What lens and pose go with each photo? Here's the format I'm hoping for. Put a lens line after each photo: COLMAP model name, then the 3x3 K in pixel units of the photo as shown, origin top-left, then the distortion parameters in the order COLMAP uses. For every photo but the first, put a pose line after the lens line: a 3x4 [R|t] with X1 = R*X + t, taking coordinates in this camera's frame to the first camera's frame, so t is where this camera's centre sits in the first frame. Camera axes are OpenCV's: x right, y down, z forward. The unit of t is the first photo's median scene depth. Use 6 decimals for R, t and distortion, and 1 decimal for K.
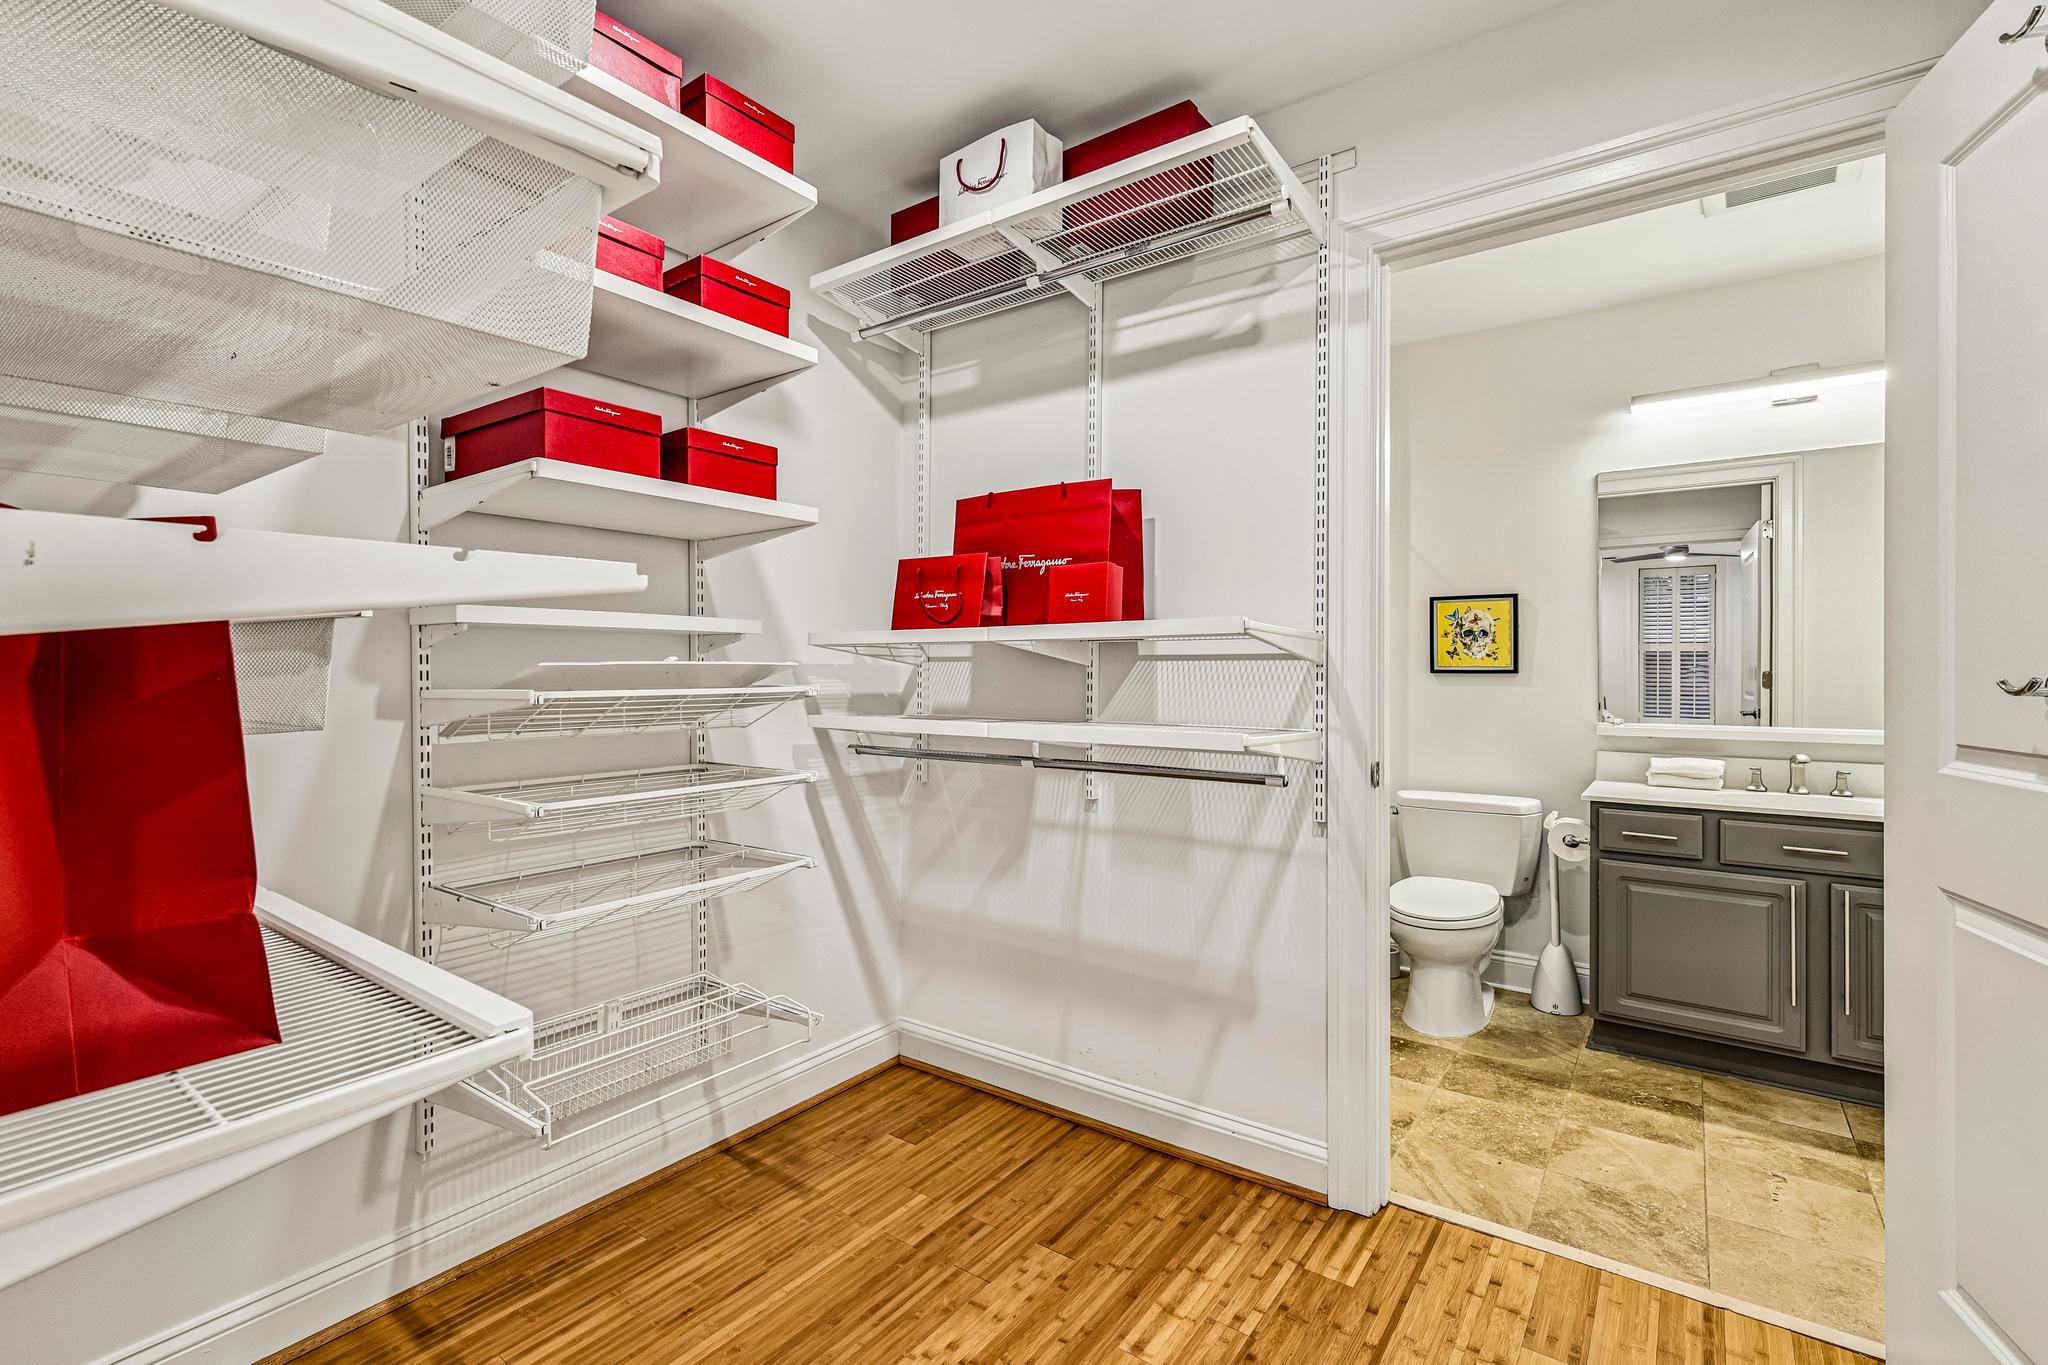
lens RADIAL K [[917.0, 0, 1033.1], [0, 917.0, 671.8], [0, 0, 1]] dist [0.003033, -0.000237]
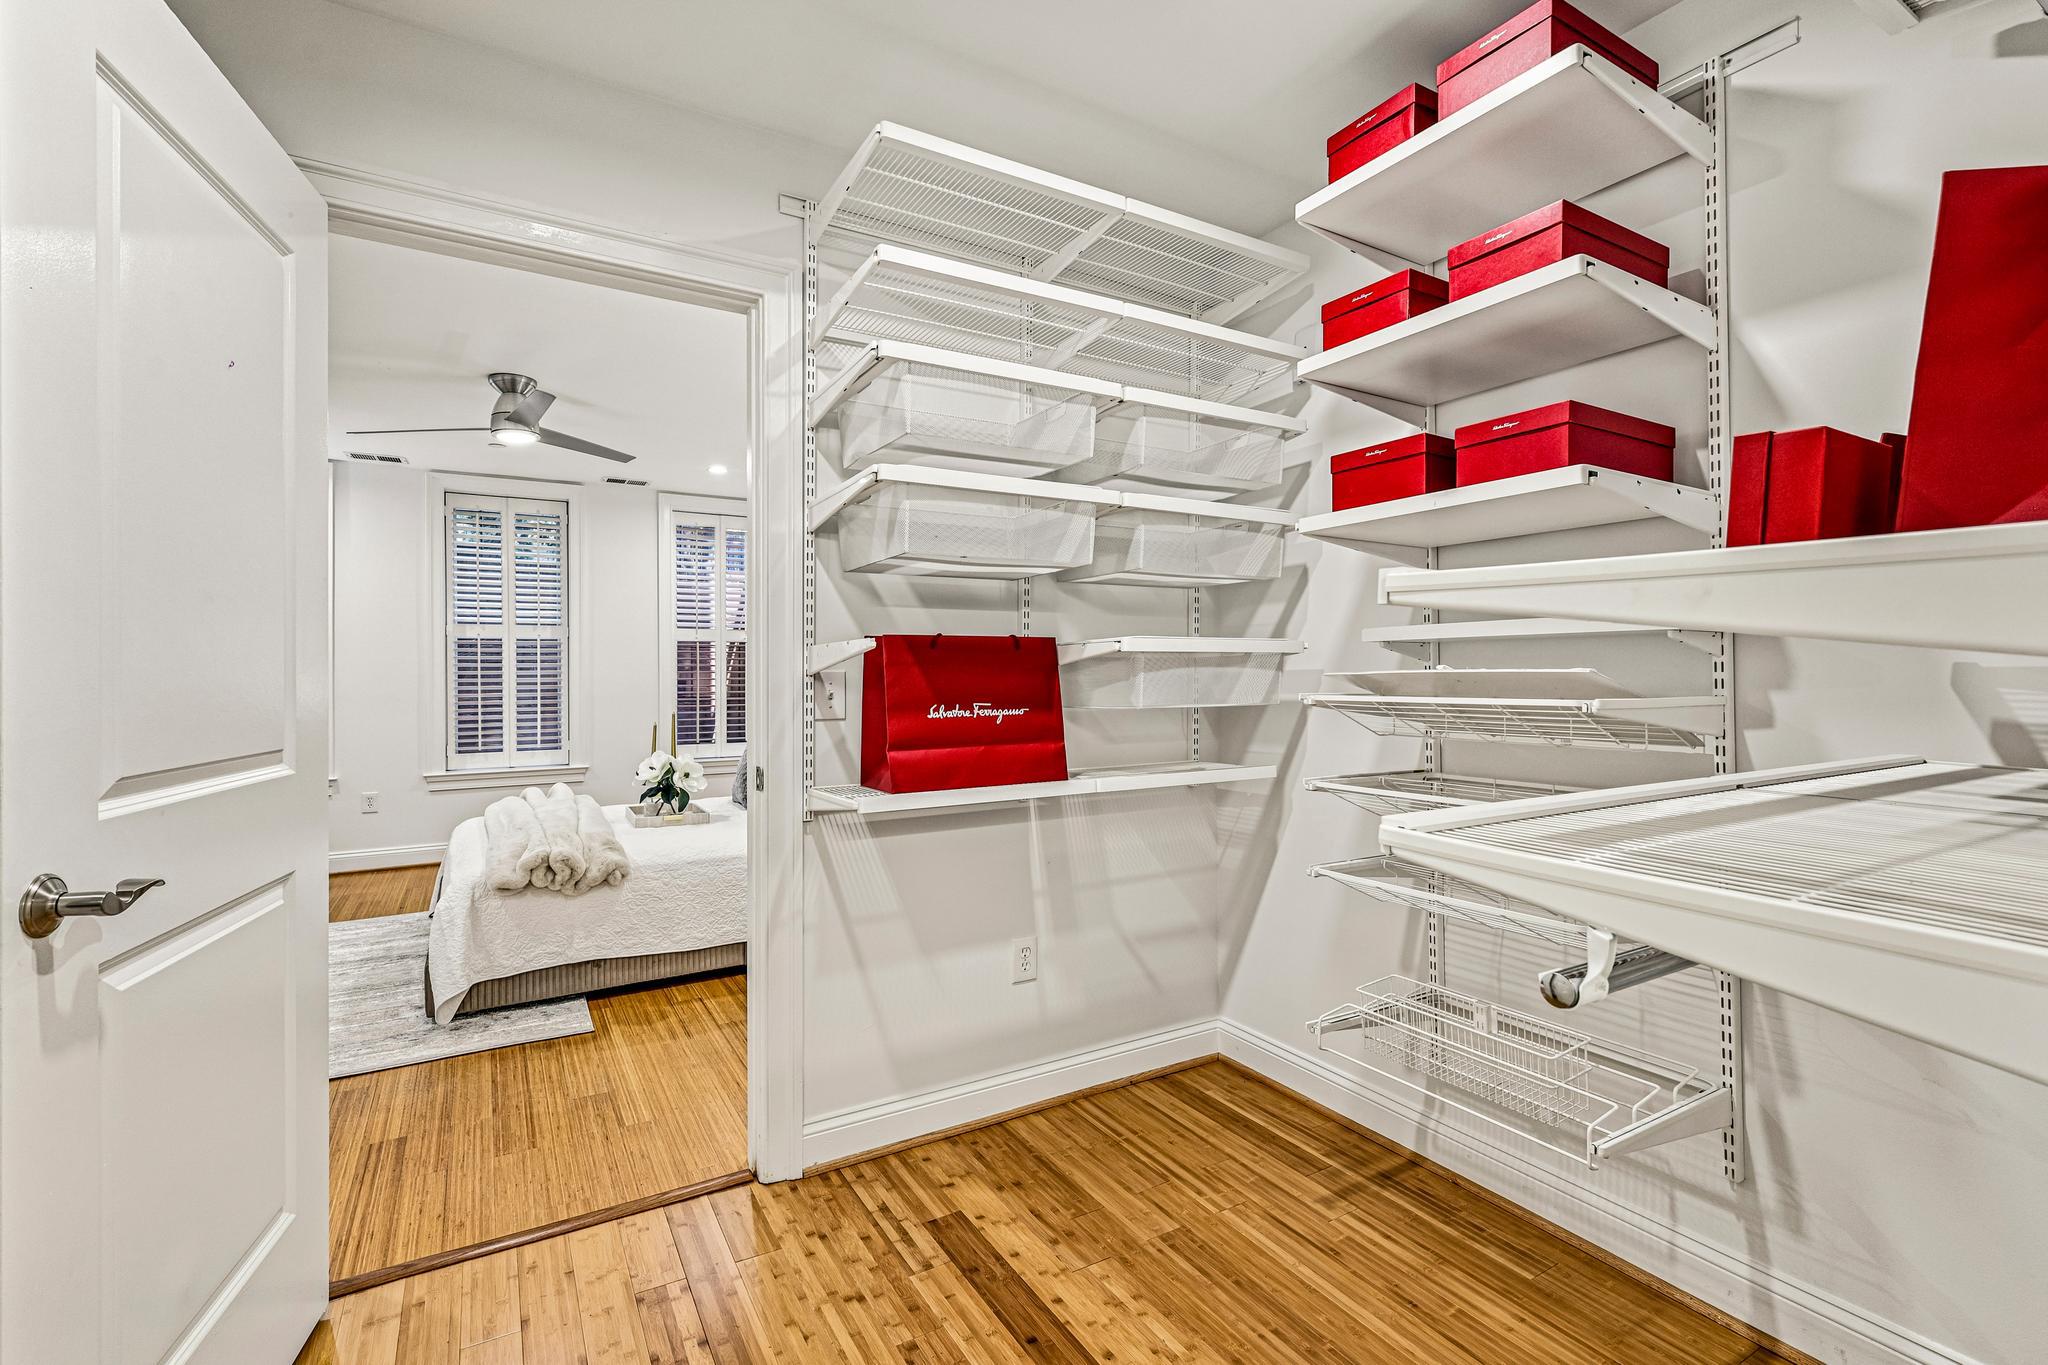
lens RADIAL K [[917.0, 0, 1027.3], [0, 917.0, 680.0], [0, 0, 1]] dist [0.003033, -0.000237]
pose [[-0.395809, 0.004009, -0.918324, 0.698664], [0.000676, 0.999991, 0.004075, -0.004079], [0.918333, 0.000992, -0.395809, 0.964009]]
